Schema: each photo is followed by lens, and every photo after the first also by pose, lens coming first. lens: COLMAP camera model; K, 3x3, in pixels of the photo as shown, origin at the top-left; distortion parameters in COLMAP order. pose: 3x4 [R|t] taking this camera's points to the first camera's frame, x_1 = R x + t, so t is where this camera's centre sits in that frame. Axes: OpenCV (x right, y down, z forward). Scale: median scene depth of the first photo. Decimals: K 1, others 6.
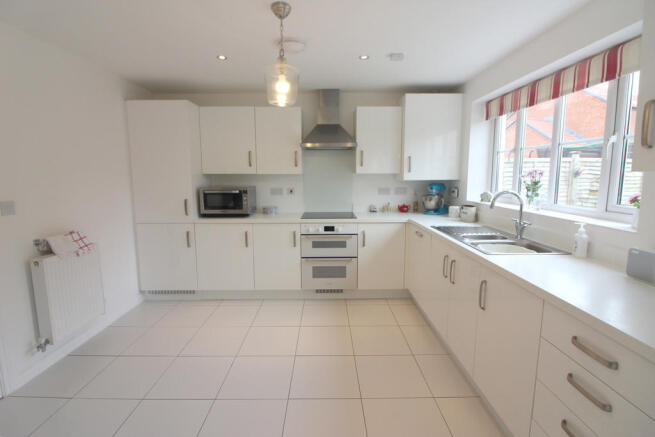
lens RADIAL K [[307.1, 0, 325.8], [0, 307.1, 223.7], [0, 0, 1]] dist [-0.016691, -0.001247]
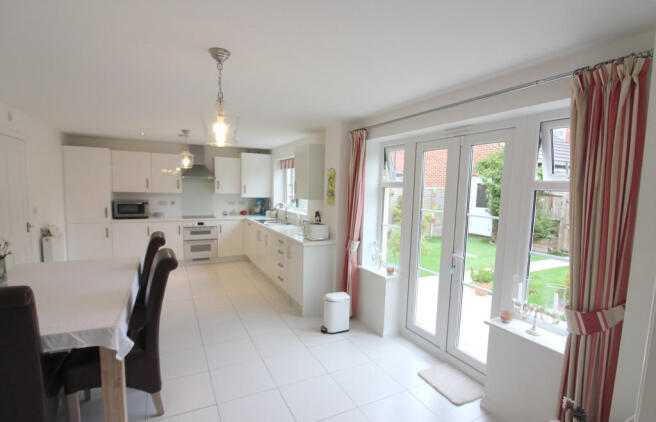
lens RADIAL K [[316.1, 0, 328.0], [0, 316.1, 211.0], [0, 0, 1]] dist [0.000074, 0.000019]
pose [[0.890044, -0.008357, 0.455798, -0.165829], [0.044376, 0.996672, -0.068381, 0.100196], [-0.453710, 0.081089, 0.887453, -0.980042]]
